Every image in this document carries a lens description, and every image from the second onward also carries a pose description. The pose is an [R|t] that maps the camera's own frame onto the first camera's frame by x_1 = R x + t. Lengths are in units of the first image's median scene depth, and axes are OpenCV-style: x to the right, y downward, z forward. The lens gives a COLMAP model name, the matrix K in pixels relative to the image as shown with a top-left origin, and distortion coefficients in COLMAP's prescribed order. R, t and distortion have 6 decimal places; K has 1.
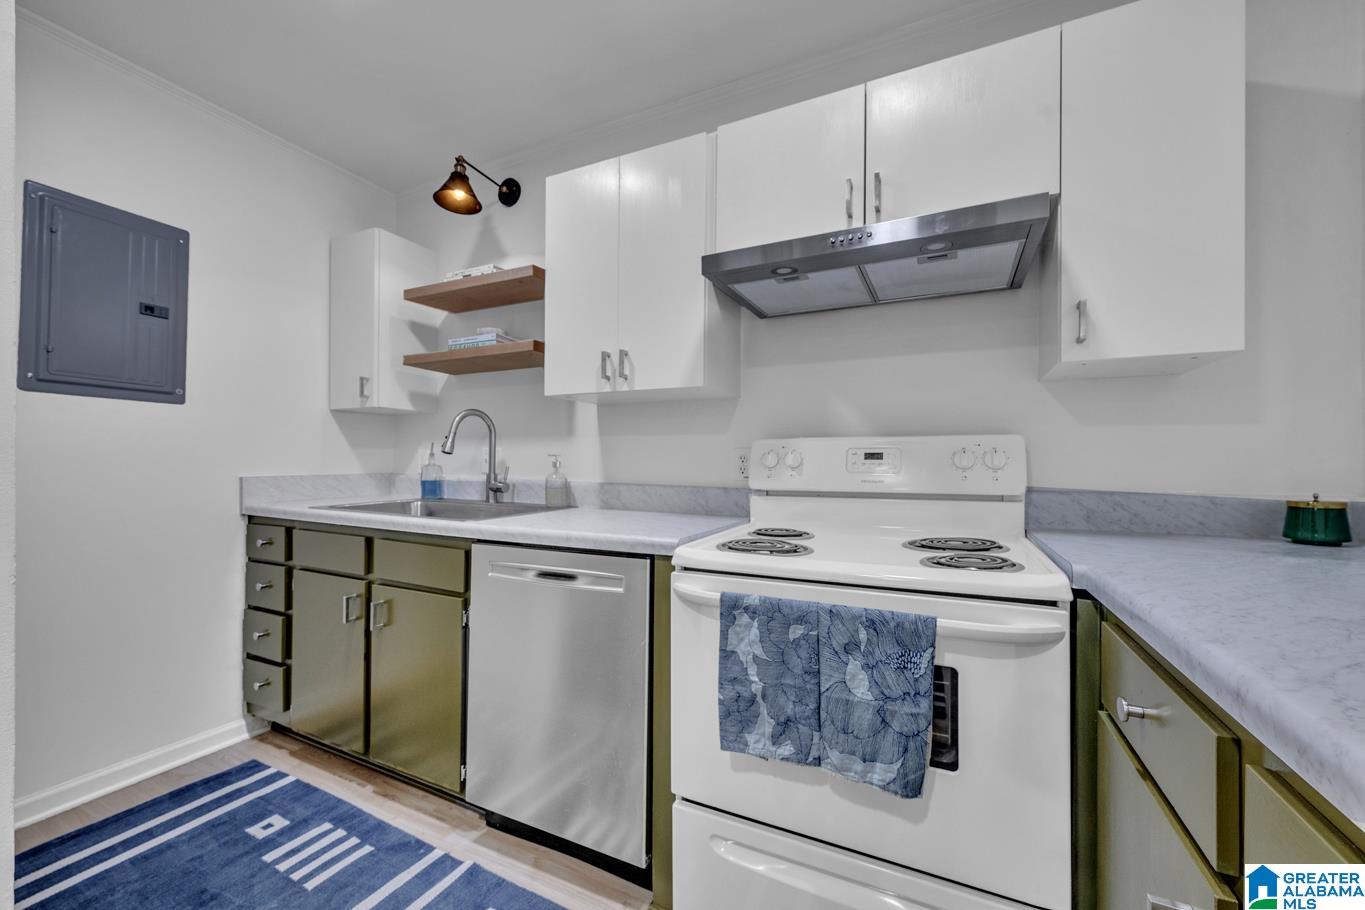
lens RADIAL K [[536.4, 0, 682.8], [0, 536.4, 460.5], [0, 0, 1]] dist [0.000775, 0.000096]
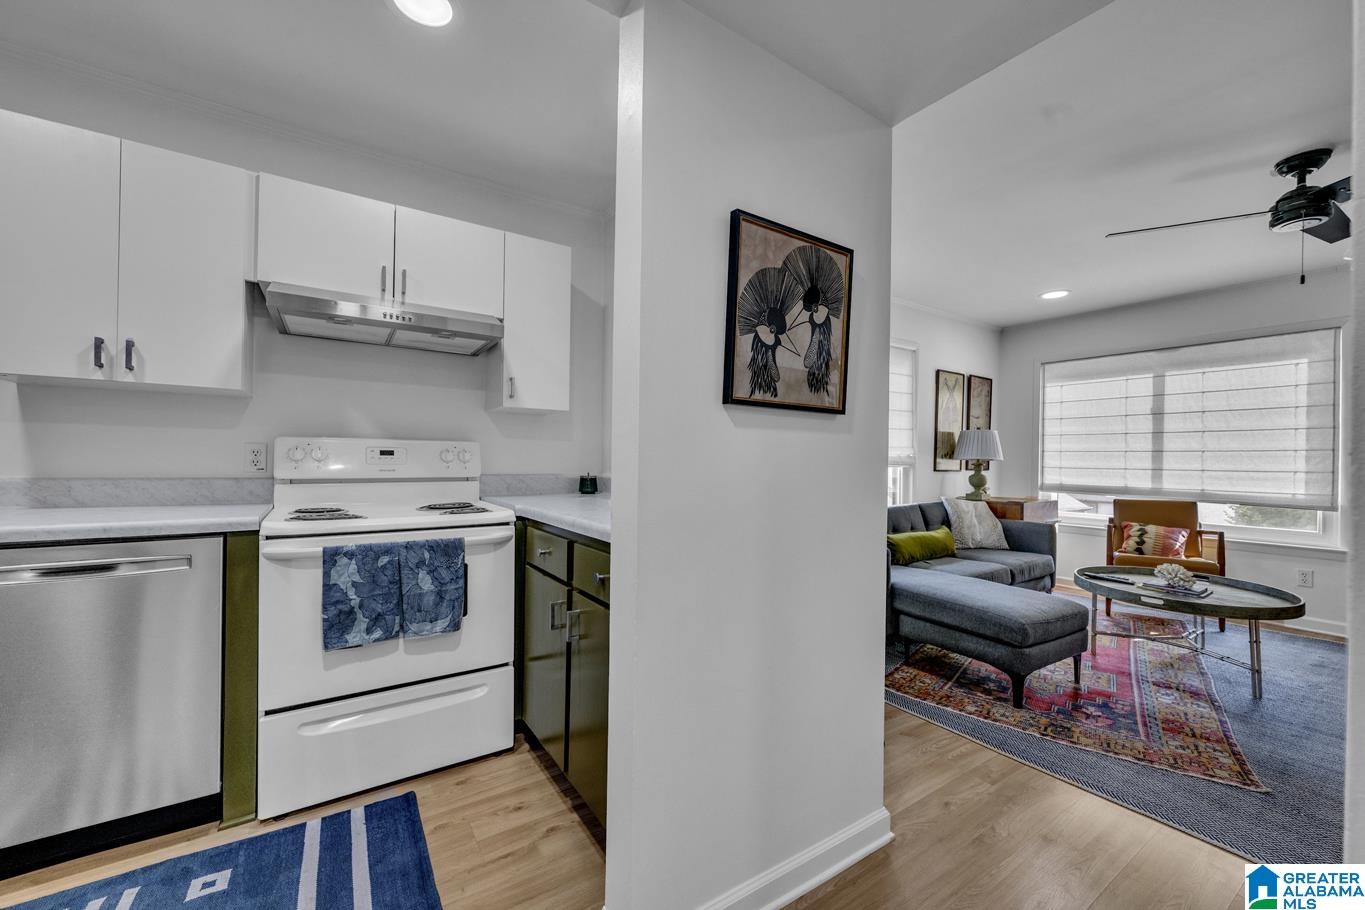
lens RADIAL K [[536.4, 0, 682.8], [0, 536.4, 460.5], [0, 0, 1]] dist [0.000775, 0.000096]
pose [[0.495221, 0.002846, 0.868762, -0.382490], [-0.014219, 0.999887, 0.004830, -0.004731], [-0.868650, -0.014745, 0.495206, -0.303793]]
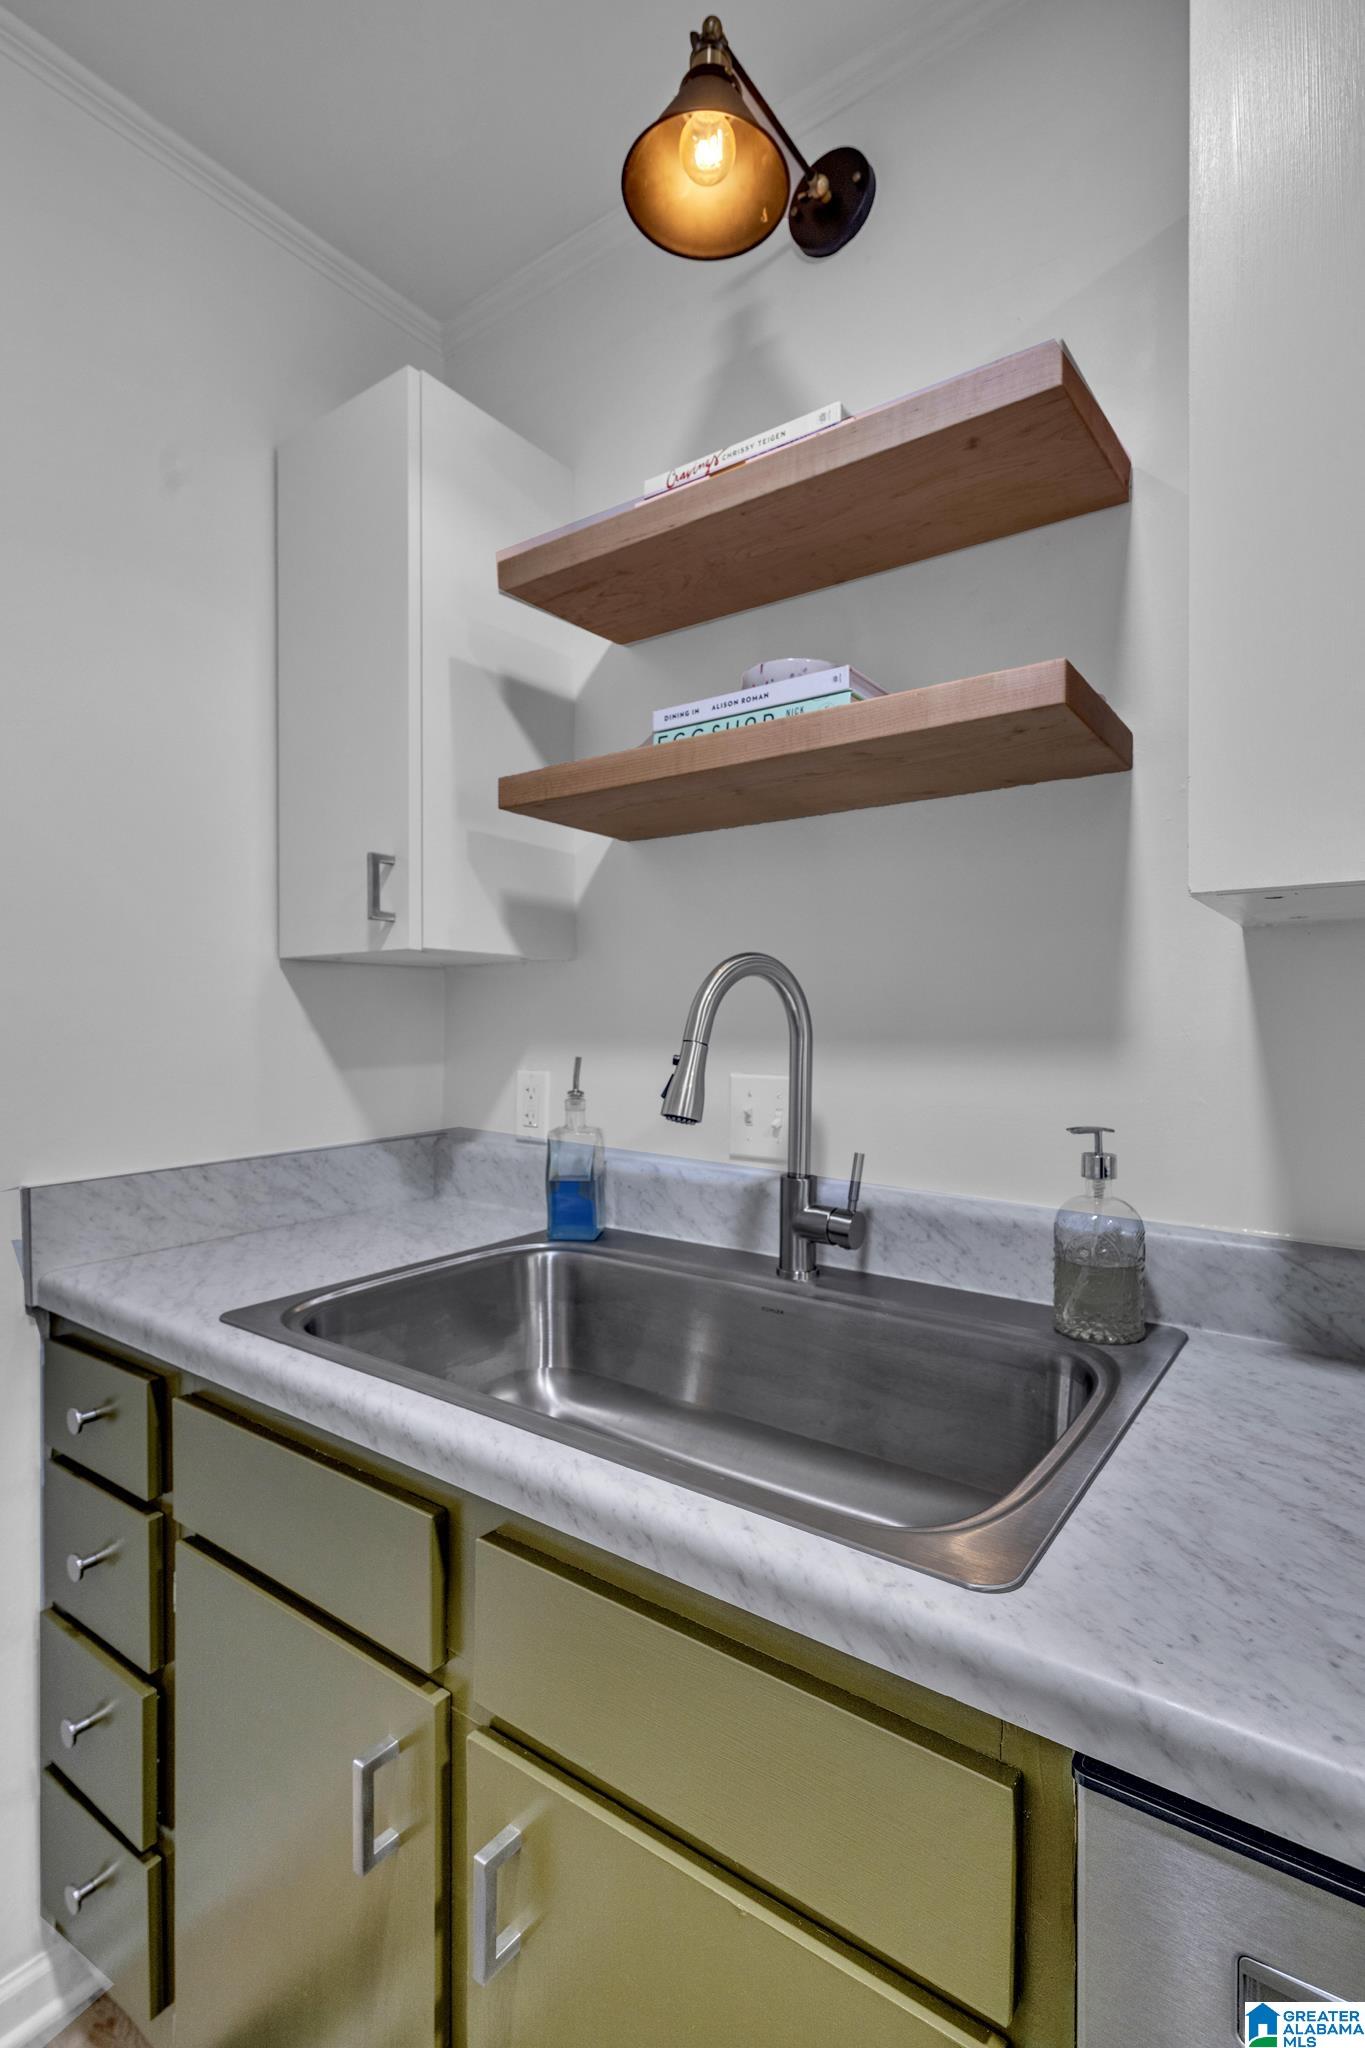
lens RADIAL K [[1002.0, 0, 682.5], [0, 1002.0, 1024.0], [0, 0, 1]] dist [-0.001487, 0.000273]
pose [[0.982690, -0.005760, -0.185170, -0.346420], [0.007529, 0.999932, 0.008852, -0.066759], [0.185107, -0.010093, 0.982667, 0.508084]]
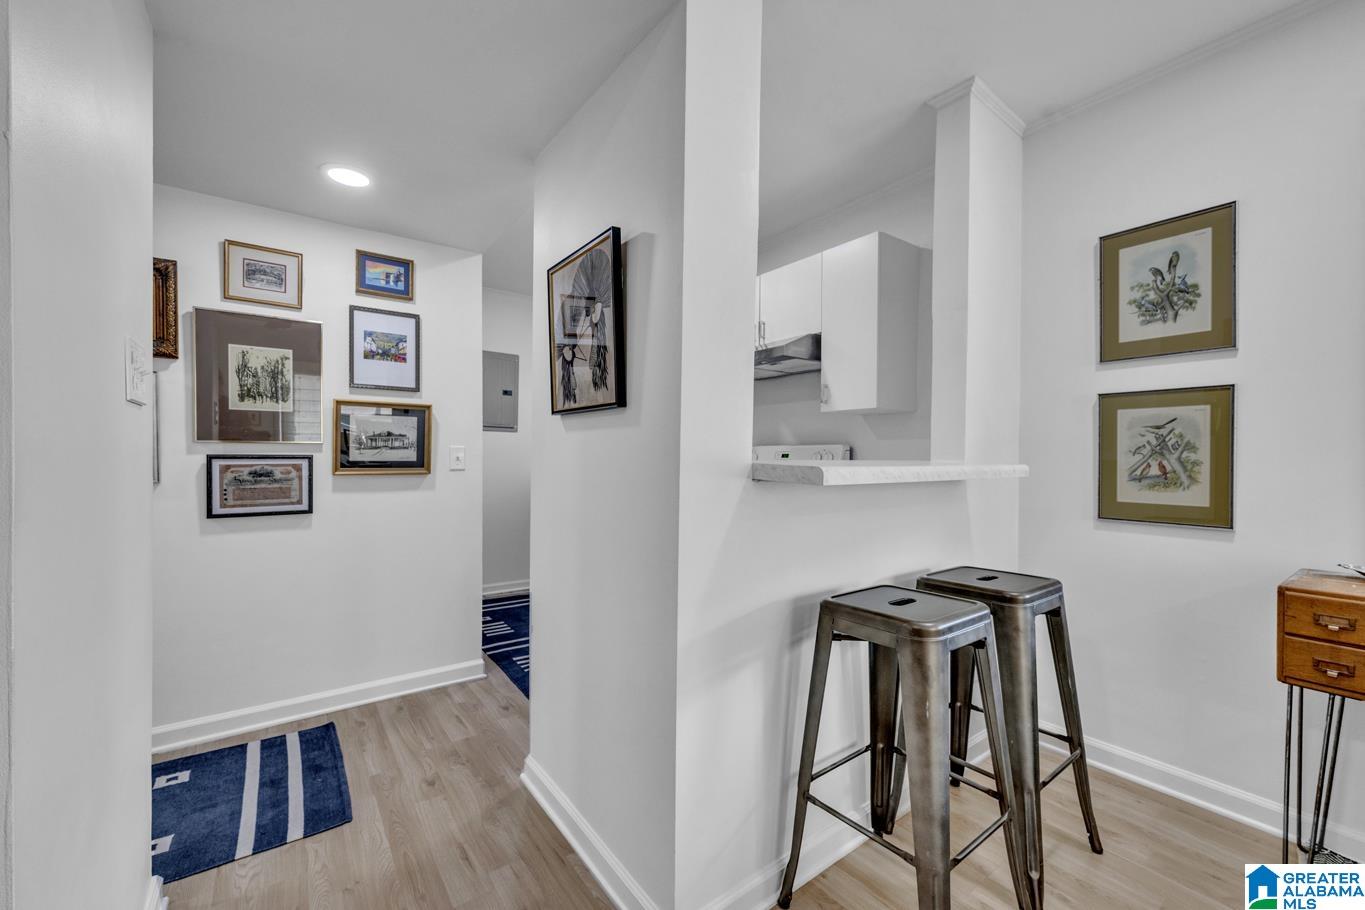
lens RADIAL K [[545.1, 0, 684.5], [0, 545.1, 460.7], [0, 0, 1]] dist [0.000313, -0.000086]
pose [[0.889827, 0.004290, -0.456278, 0.709838], [-0.000723, 0.999968, 0.007992, -0.004353], [0.456298, -0.006782, 0.889801, -0.687987]]
